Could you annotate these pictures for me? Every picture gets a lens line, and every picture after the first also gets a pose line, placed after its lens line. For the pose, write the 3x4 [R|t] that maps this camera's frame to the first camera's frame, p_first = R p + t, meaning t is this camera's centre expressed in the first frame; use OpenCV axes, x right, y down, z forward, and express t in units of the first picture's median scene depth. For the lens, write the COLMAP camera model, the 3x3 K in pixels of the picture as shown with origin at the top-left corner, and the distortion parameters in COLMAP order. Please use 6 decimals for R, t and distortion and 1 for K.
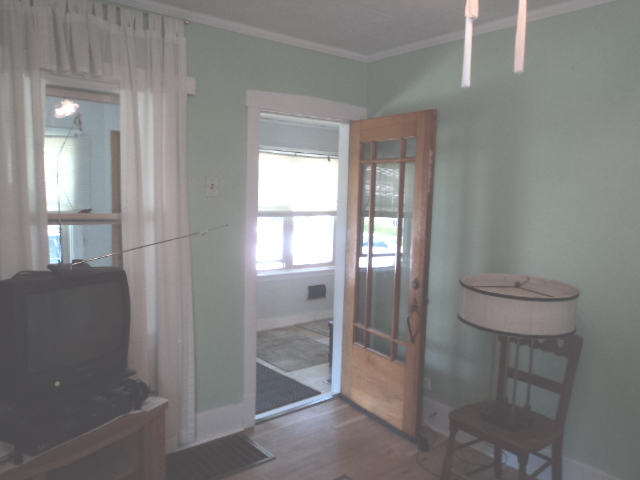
lens RADIAL K [[511.8, 0, 321.1], [0, 511.8, 243.7], [0, 0, 1]] dist [-0.012519, 0.004729]
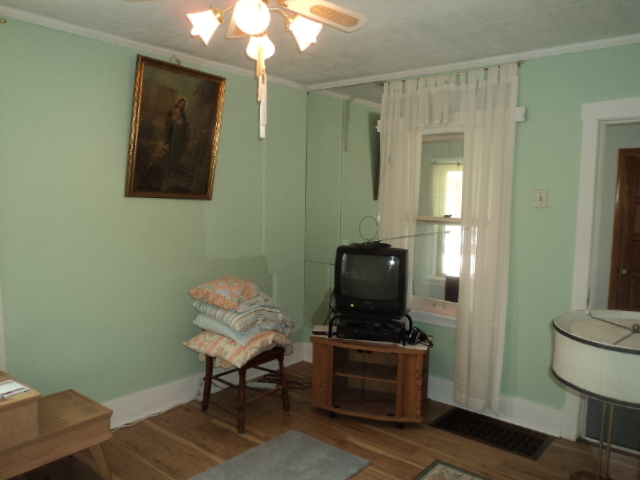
lens RADIAL K [[511.8, 0, 320.7], [0, 511.8, 237.0], [0, 0, 1]] dist [-0.012519, 0.004729]
pose [[0.175707, 0.069019, -0.982020, 0.912510], [-0.108857, 0.992784, 0.050299, -0.037657], [0.978405, 0.098062, 0.181953, 0.382841]]
